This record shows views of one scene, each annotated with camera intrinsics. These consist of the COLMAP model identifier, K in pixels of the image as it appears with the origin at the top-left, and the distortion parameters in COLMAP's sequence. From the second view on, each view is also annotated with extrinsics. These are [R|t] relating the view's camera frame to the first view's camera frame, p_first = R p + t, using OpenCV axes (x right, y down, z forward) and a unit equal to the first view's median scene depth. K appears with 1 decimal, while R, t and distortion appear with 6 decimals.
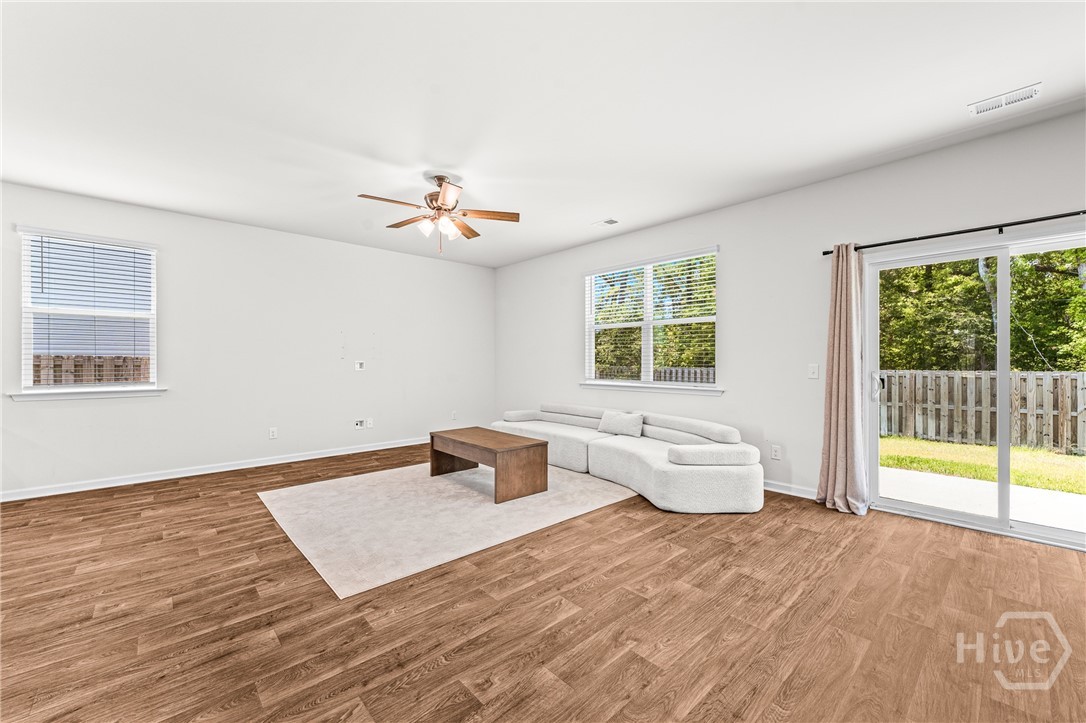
lens RADIAL K [[432.6, 0, 543.8], [0, 432.6, 364.2], [0, 0, 1]] dist [0.001701, -0.000662]
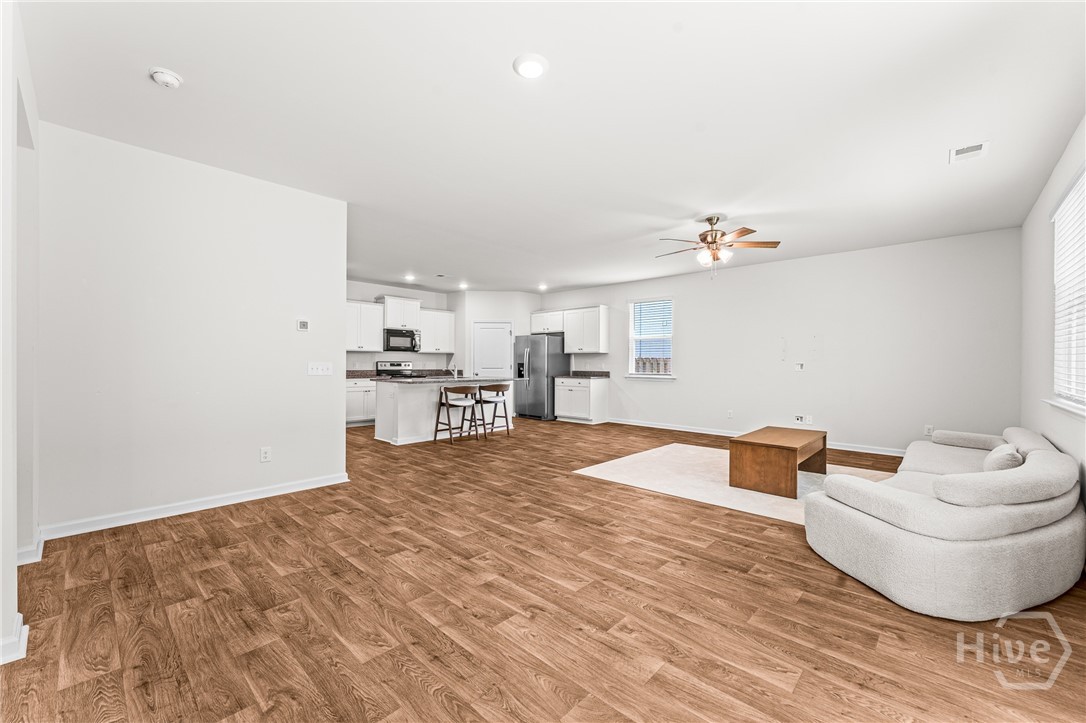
lens RADIAL K [[431.9, 0, 541.9], [0, 431.9, 361.2], [0, 0, 1]] dist [0.002136, 0.000081]
pose [[0.076022, -0.001819, -0.997104, 0.807318], [-0.010855, 0.999938, -0.002652, -0.000245], [0.997047, 0.011025, 0.075997, 0.332353]]
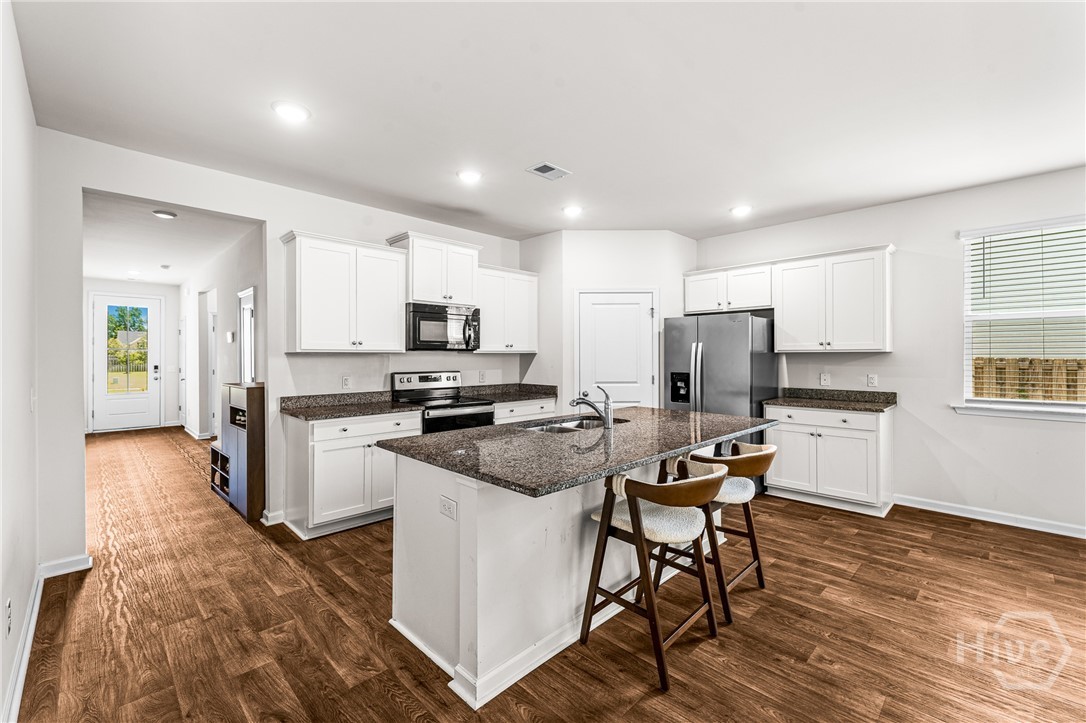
lens RADIAL K [[456.3, 0, 541.9], [0, 456.3, 353.4], [0, 0, 1]] dist [0.009372, -0.000334]
pose [[0.041259, -0.003248, -0.999143, -0.191979], [-0.003784, 0.999987, -0.003407, -0.035553], [0.999141, 0.003922, 0.041246, 0.020677]]
